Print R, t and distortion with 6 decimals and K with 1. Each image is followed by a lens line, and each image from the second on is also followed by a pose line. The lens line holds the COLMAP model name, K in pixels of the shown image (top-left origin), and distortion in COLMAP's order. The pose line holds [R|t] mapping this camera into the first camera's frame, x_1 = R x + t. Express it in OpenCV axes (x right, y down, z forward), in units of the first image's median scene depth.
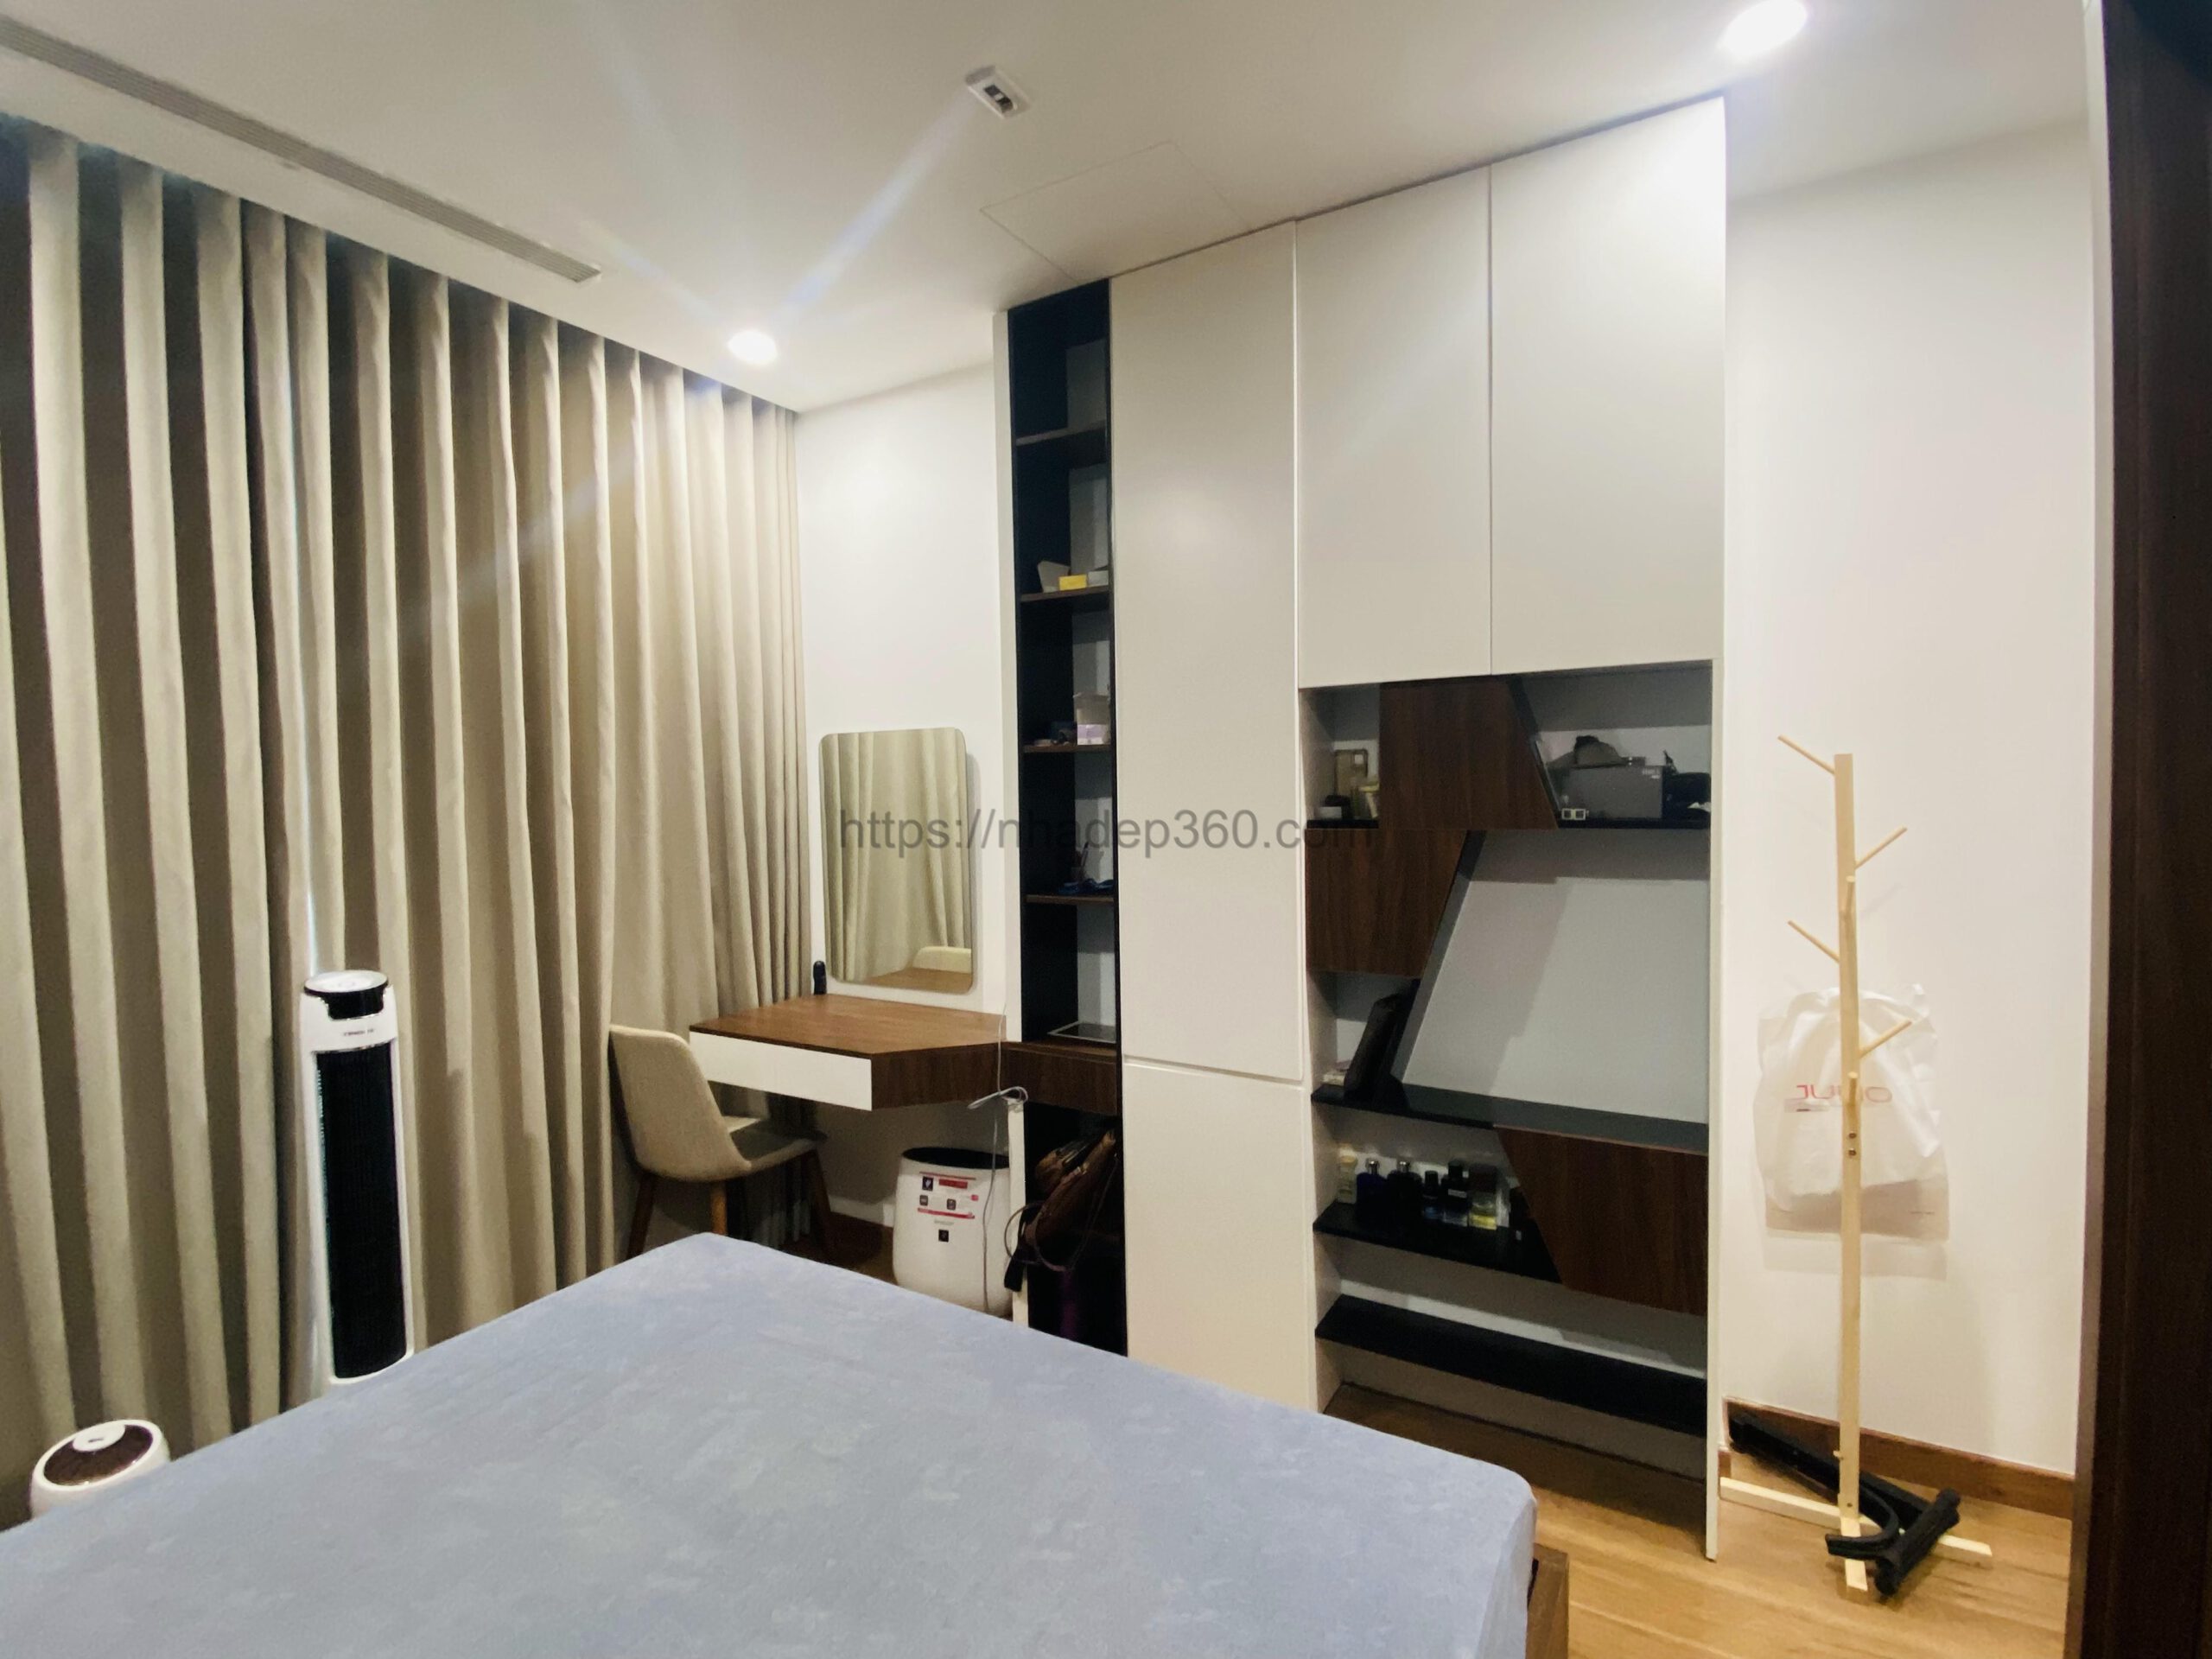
lens RADIAL K [[1042.9, 0, 1113.7], [0, 1042.9, 825.7], [0, 0, 1]] dist [0.001359, -0.008654]
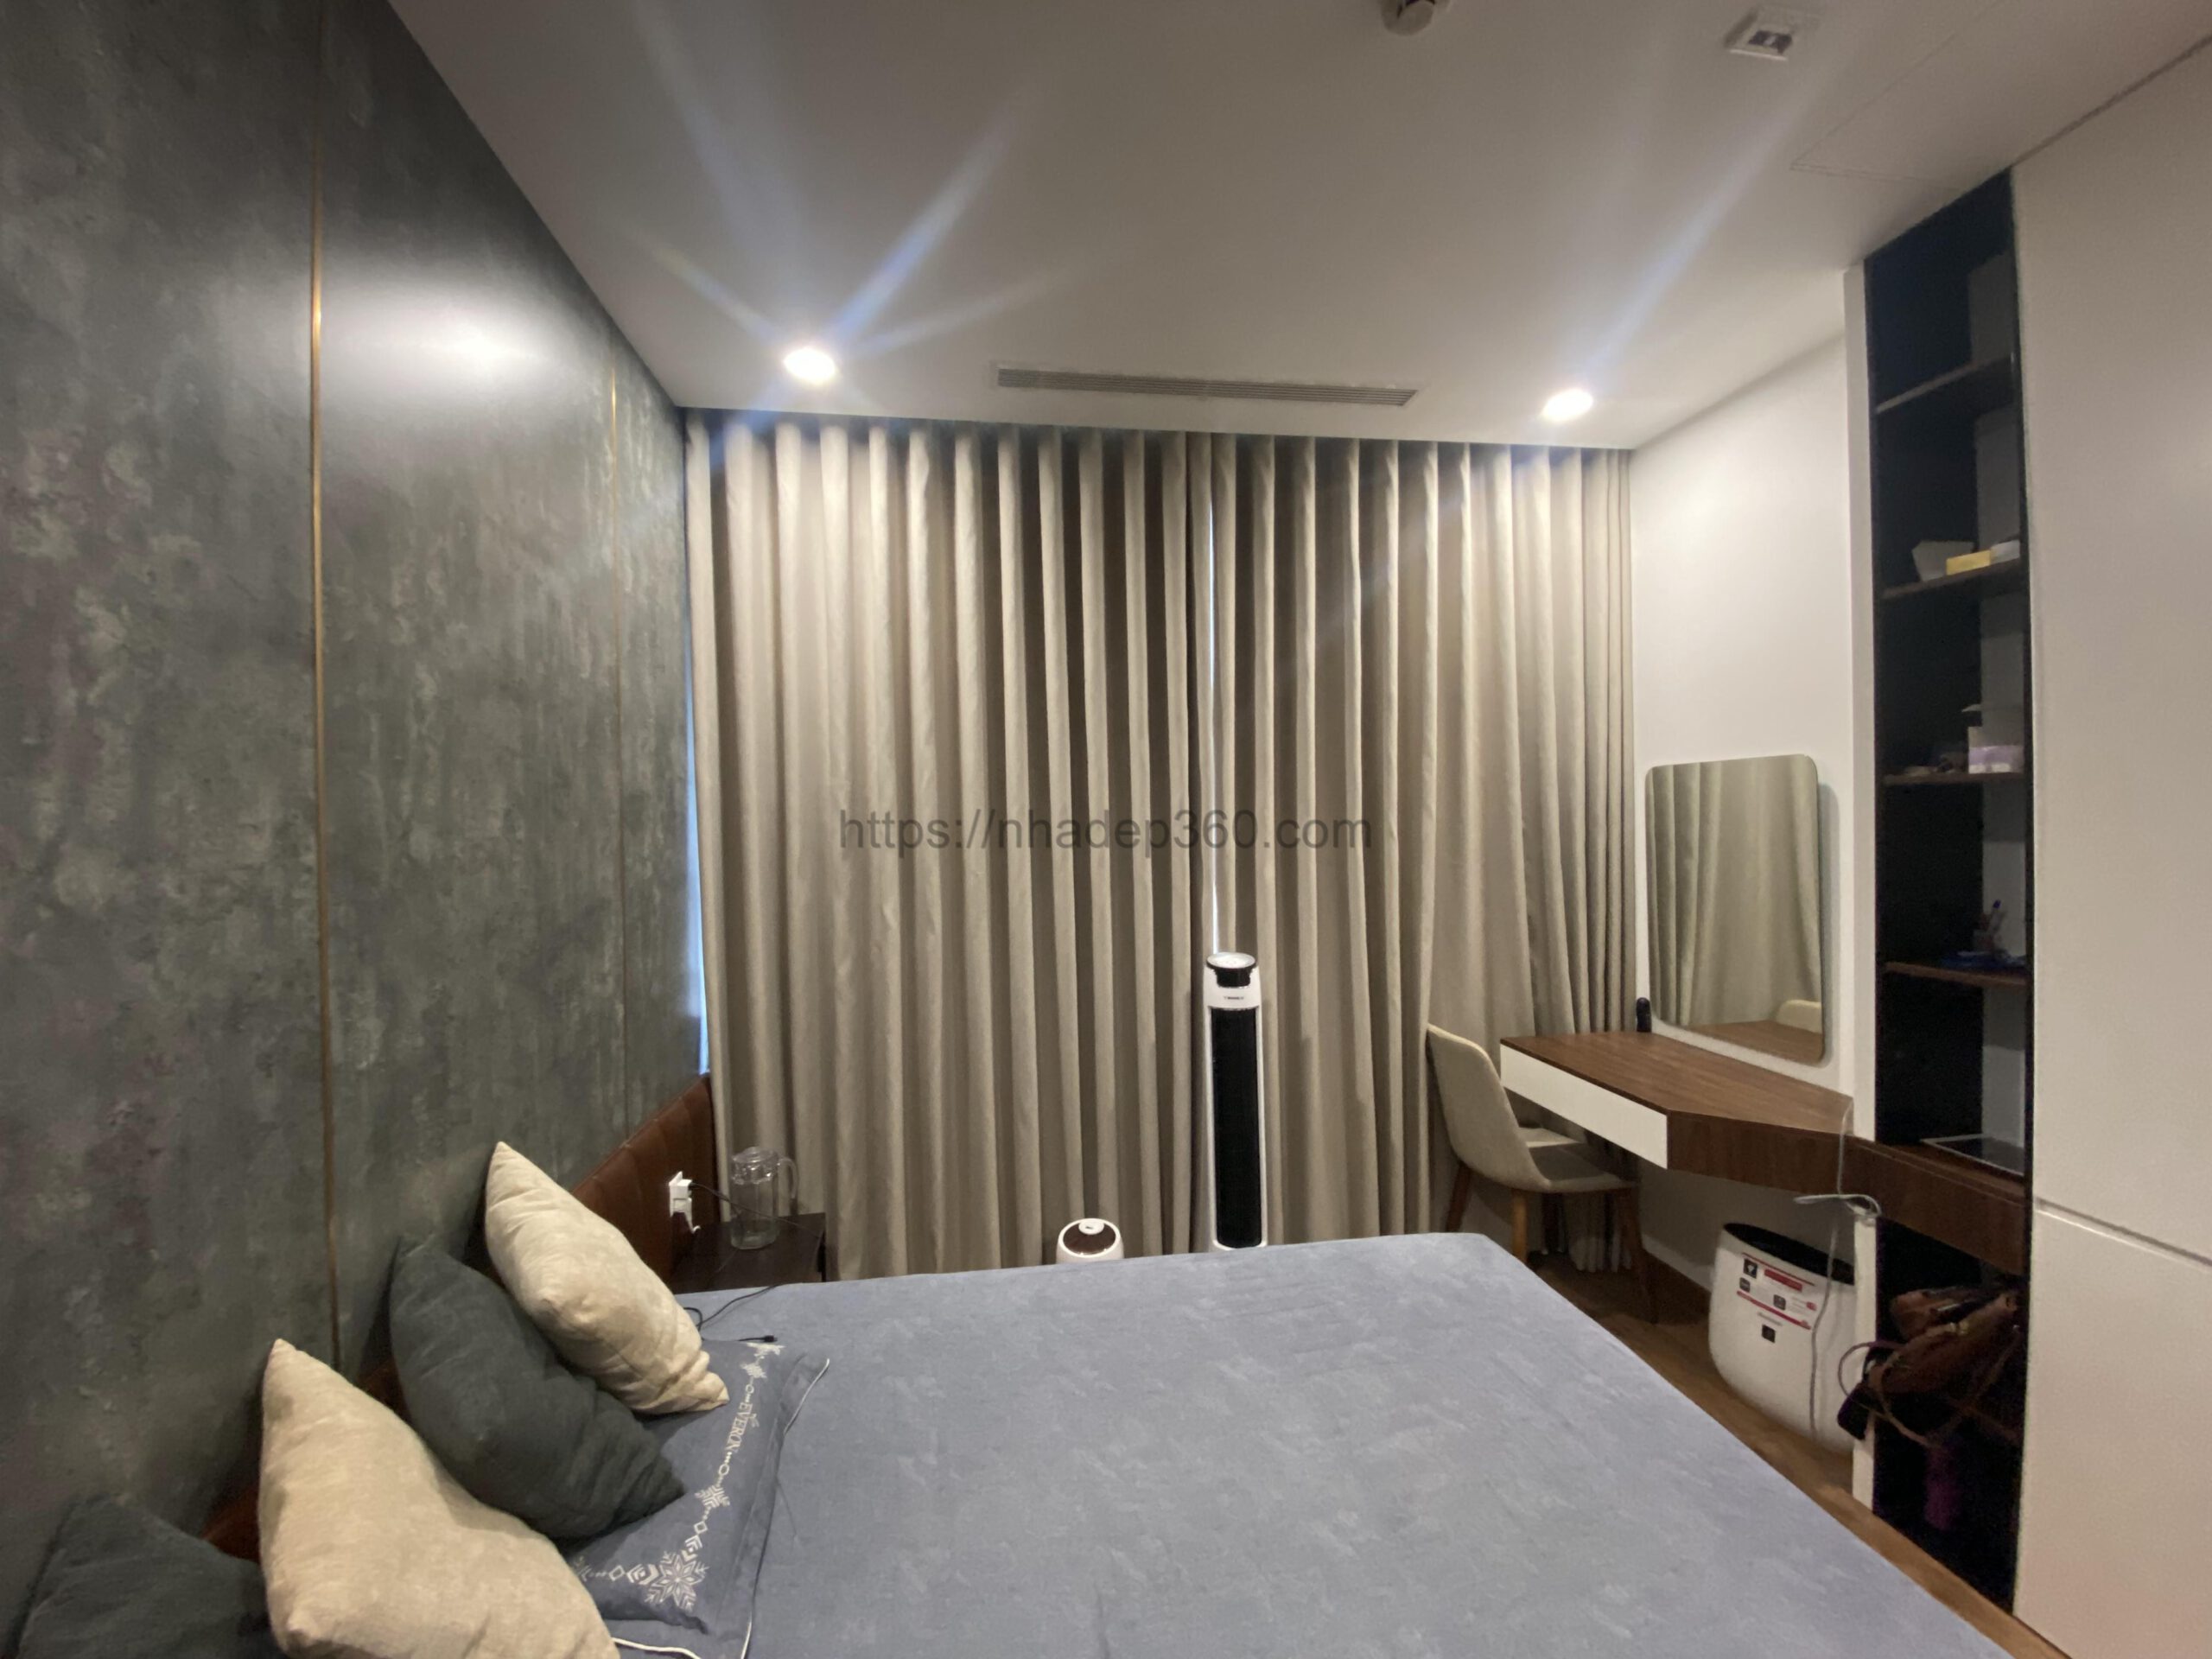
lens RADIAL K [[900.0, 0, 1101.6], [0, 900.0, 818.7], [0, 0, 1]] dist [-0.008392, -0.003944]
pose [[0.613612, 0.006647, -0.789580, 0.089345], [-0.027334, 0.999544, -0.012828, -0.018038], [0.789134, 0.029453, 0.613514, 0.090398]]
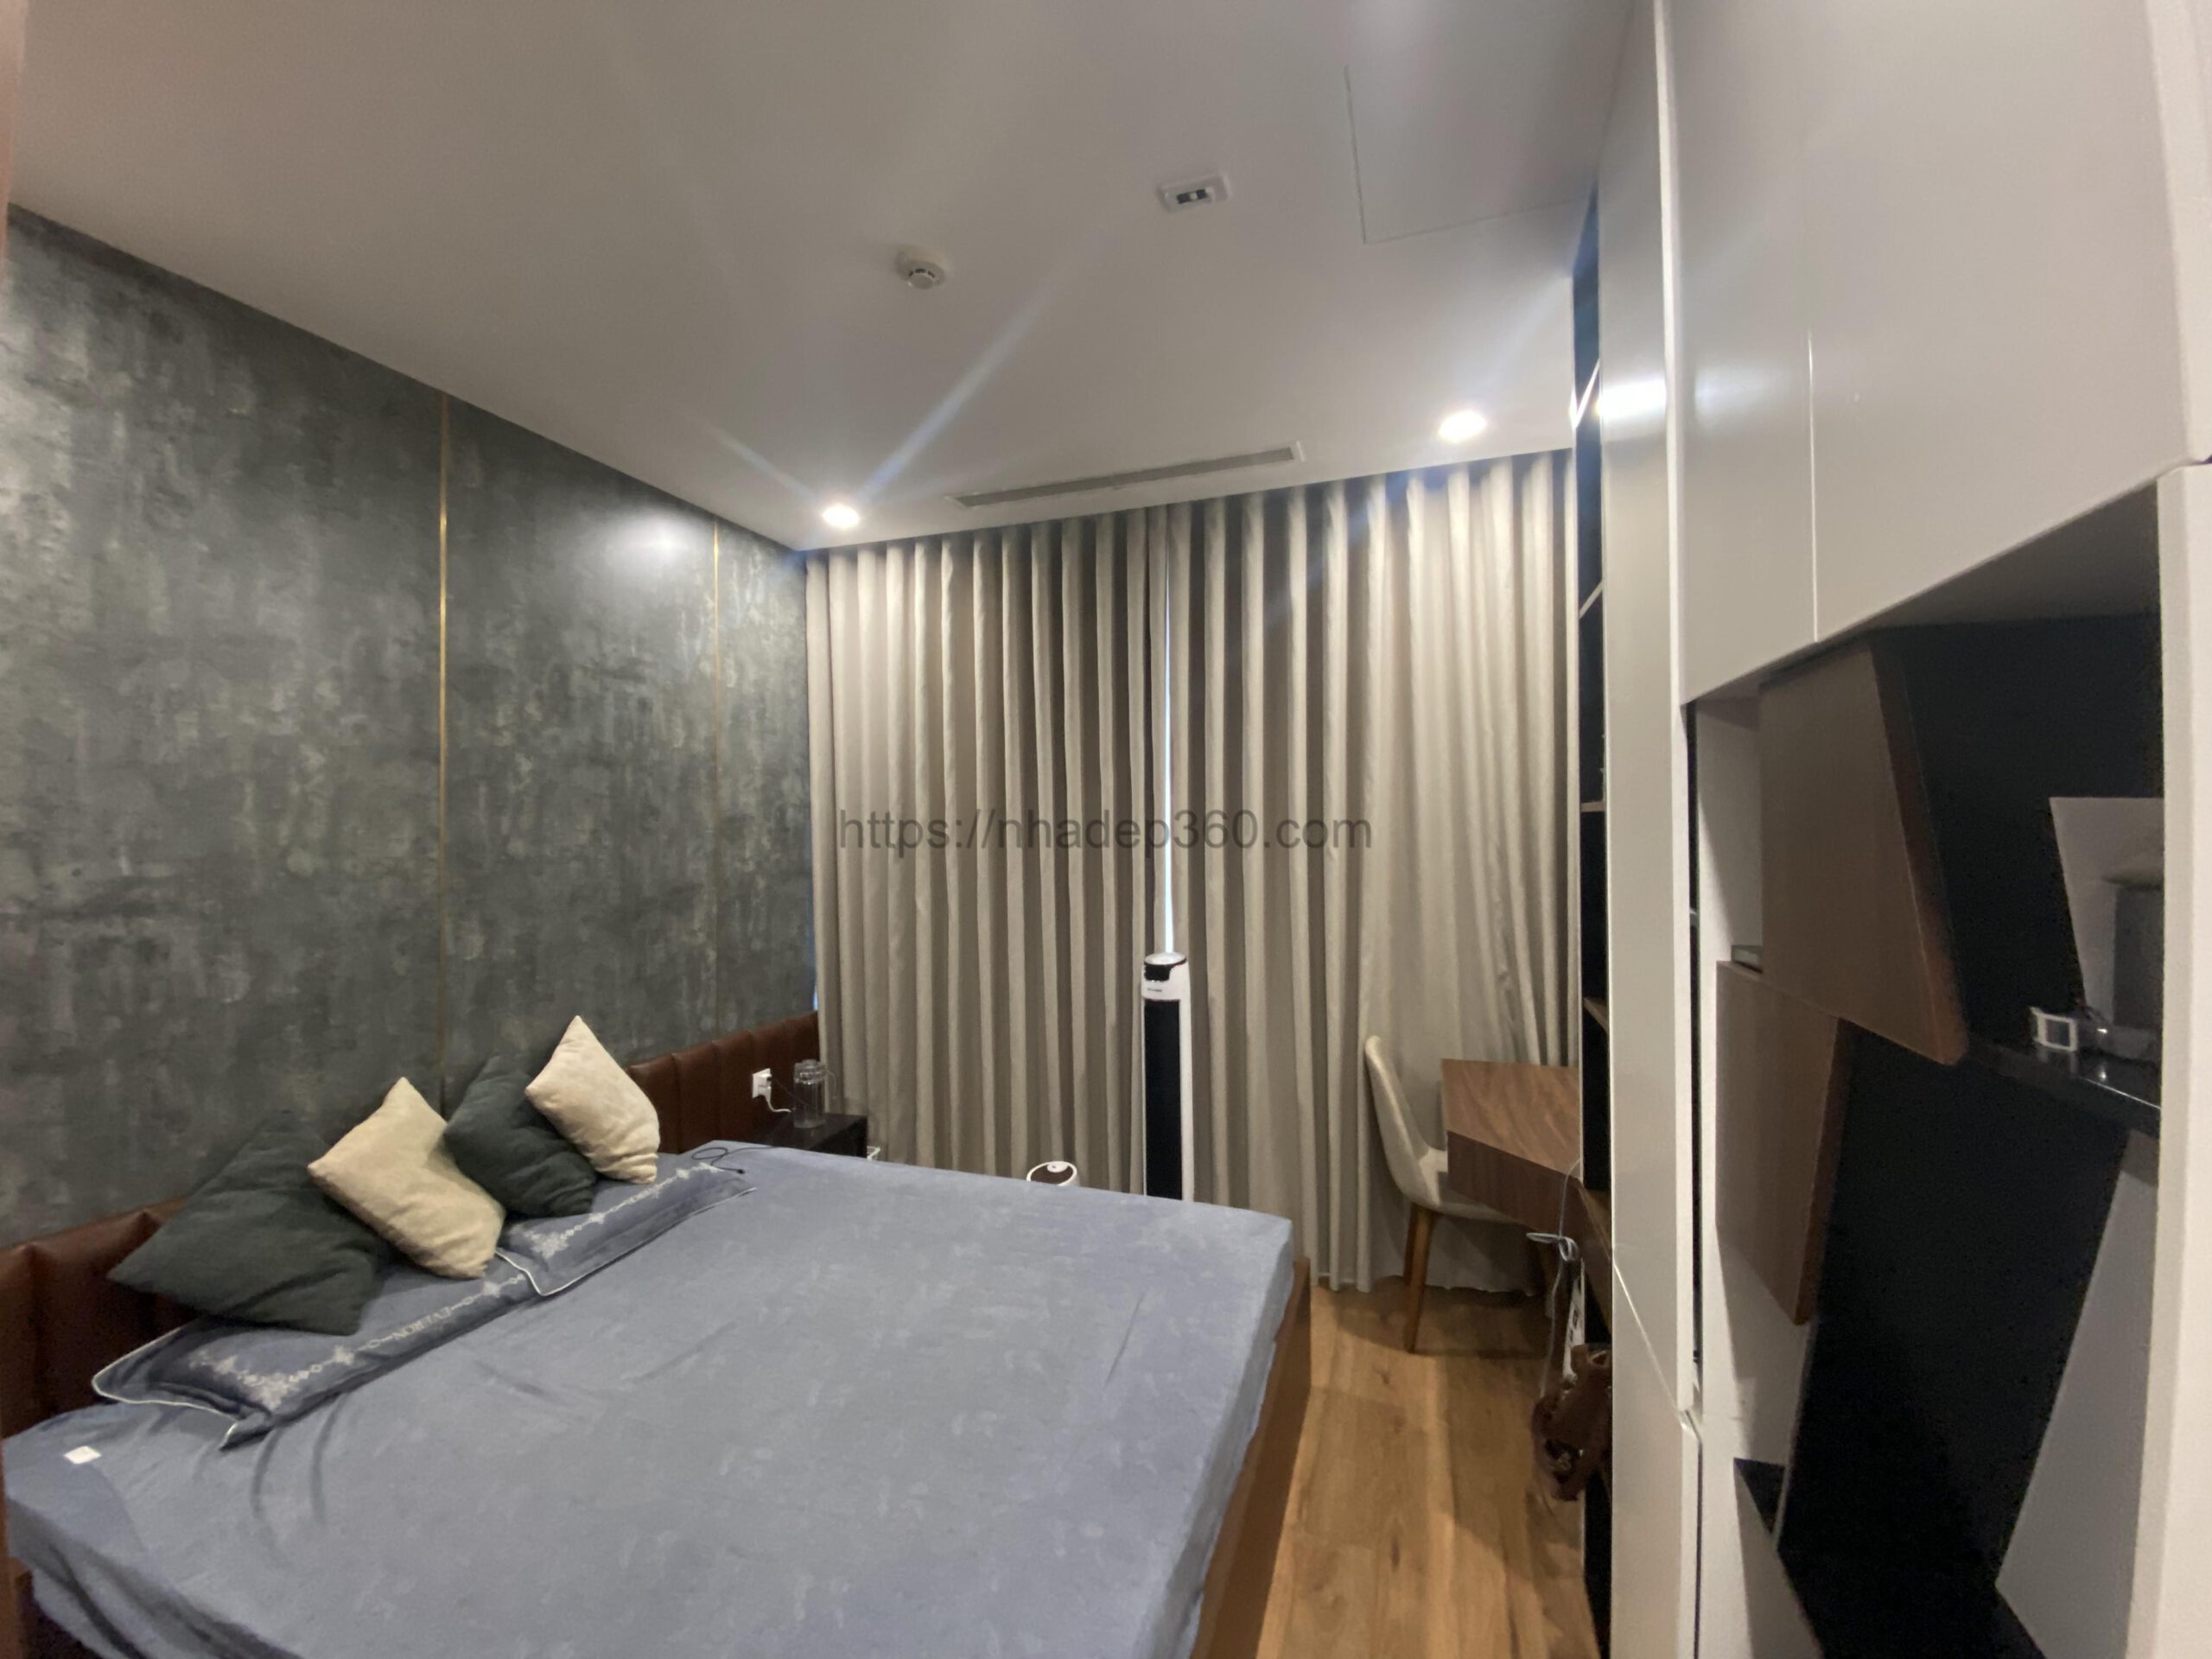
lens RADIAL K [[900.0, 0, 1130.2], [0, 900.0, 815.8], [0, 0, 1]] dist [-0.008392, -0.003944]
pose [[0.197894, -0.001014, -0.980223, 0.510087], [-0.035466, 0.999337, -0.008194, -0.048658], [0.979582, 0.036386, 0.197727, 0.530617]]
